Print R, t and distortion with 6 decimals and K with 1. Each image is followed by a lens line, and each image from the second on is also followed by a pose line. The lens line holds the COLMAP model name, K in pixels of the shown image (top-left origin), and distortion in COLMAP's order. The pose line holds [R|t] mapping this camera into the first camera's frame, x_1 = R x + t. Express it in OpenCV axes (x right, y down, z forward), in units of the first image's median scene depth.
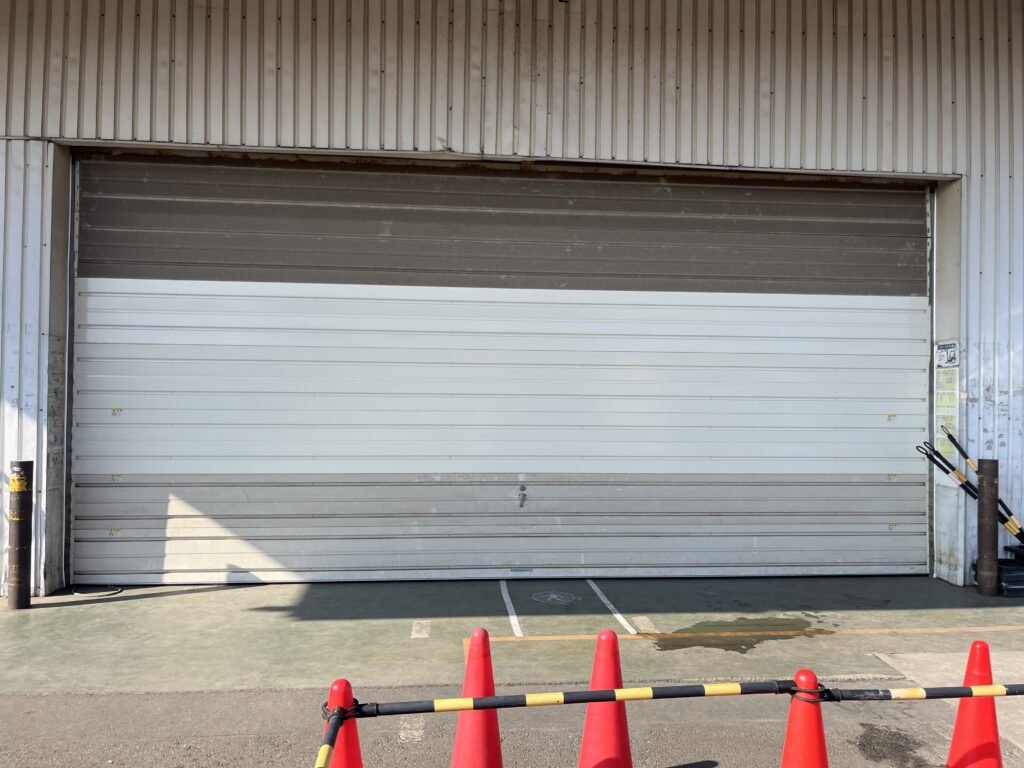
lens RADIAL K [[768.7, 0, 517.3], [0, 768.7, 385.6], [0, 0, 1]] dist [0.020070, -0.035437]
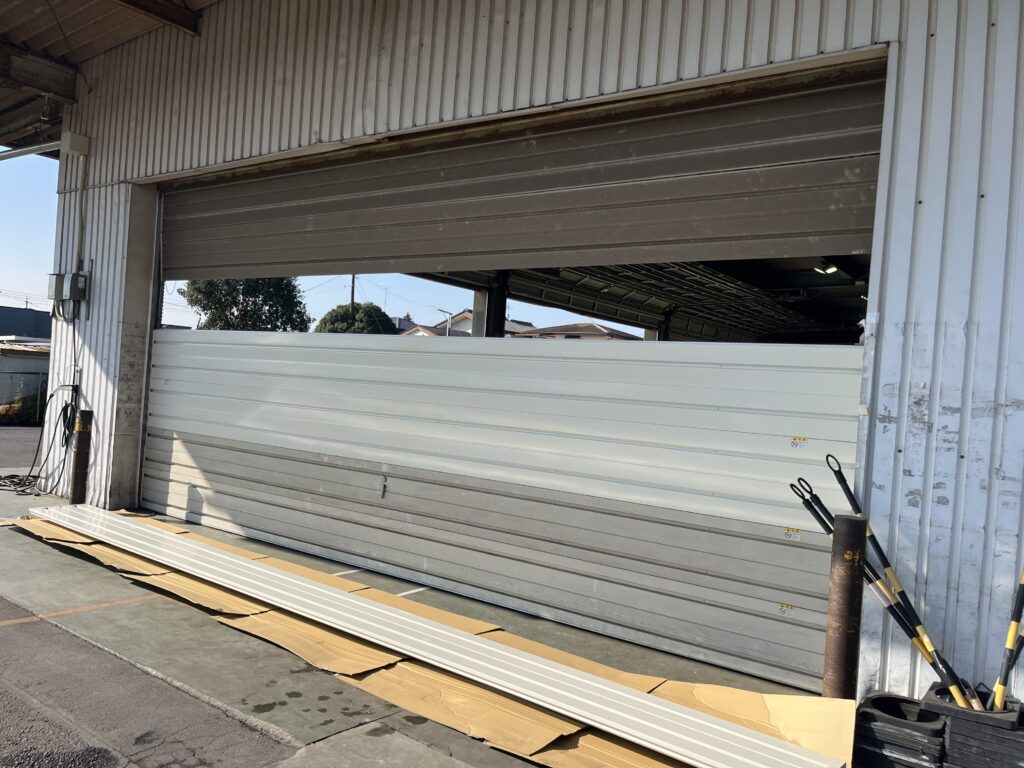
lens RADIAL K [[801.3, 0, 511.2], [0, 801.3, 377.8], [0, 0, 1]] dist [-0.026383, 0.005869]
pose [[0.749460, 0.034557, -0.661147, 0.799316], [-0.049181, 0.998784, -0.003546, 0.003707], [0.660220, 0.035173, 0.750248, 0.363135]]
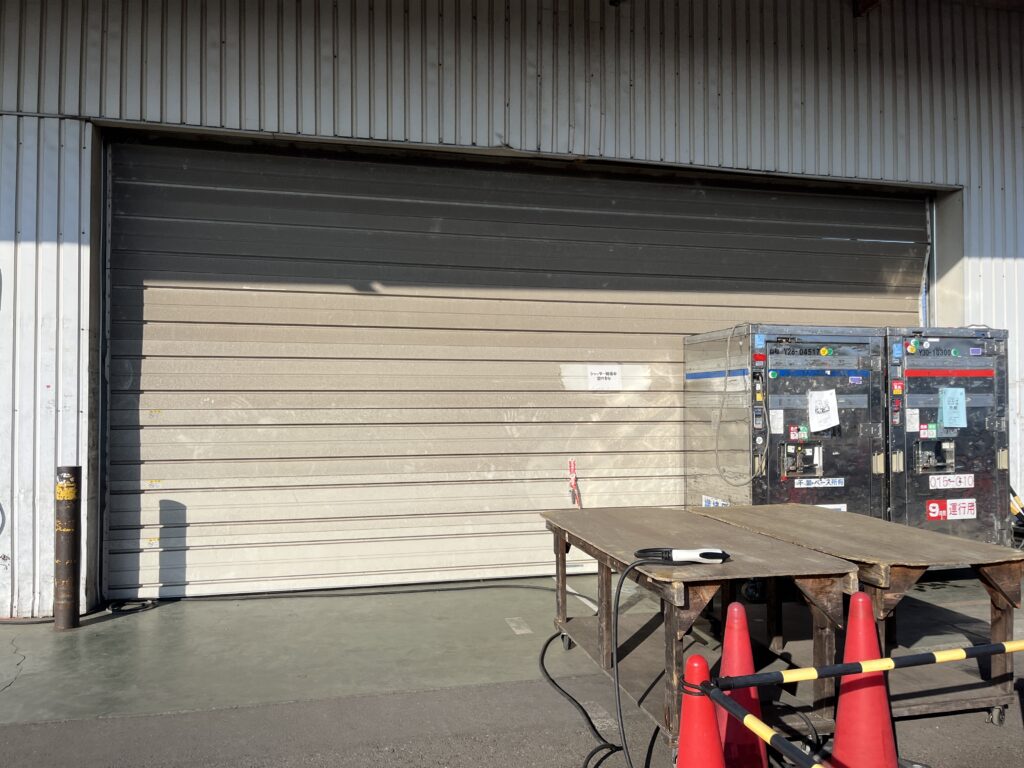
lens RADIAL K [[768.7, 0, 511.7], [0, 768.7, 389.6], [0, 0, 1]] dist [0.020070, -0.035437]
pose [[0.990011, -0.009038, 0.140699, -0.218218], [0.009686, 0.999945, -0.003927, 0.012820], [-0.140656, 0.005250, 0.990045, 0.012791]]
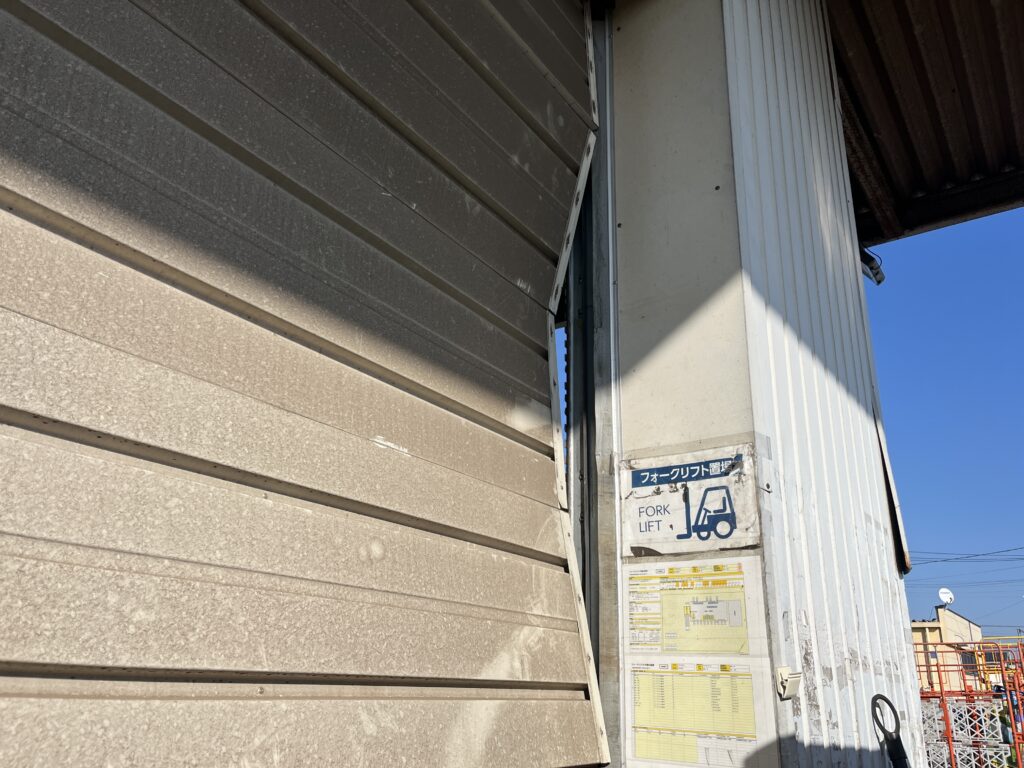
lens RADIAL K [[768.7, 0, 512.2], [0, 768.7, 386.1], [0, 0, 1]] dist [0.020070, -0.035437]
pose [[0.646840, 0.282048, 0.708553, 0.353685], [-0.038102, 0.939888, -0.339351, 0.010886], [-0.761674, 0.192508, 0.618703, 0.930411]]
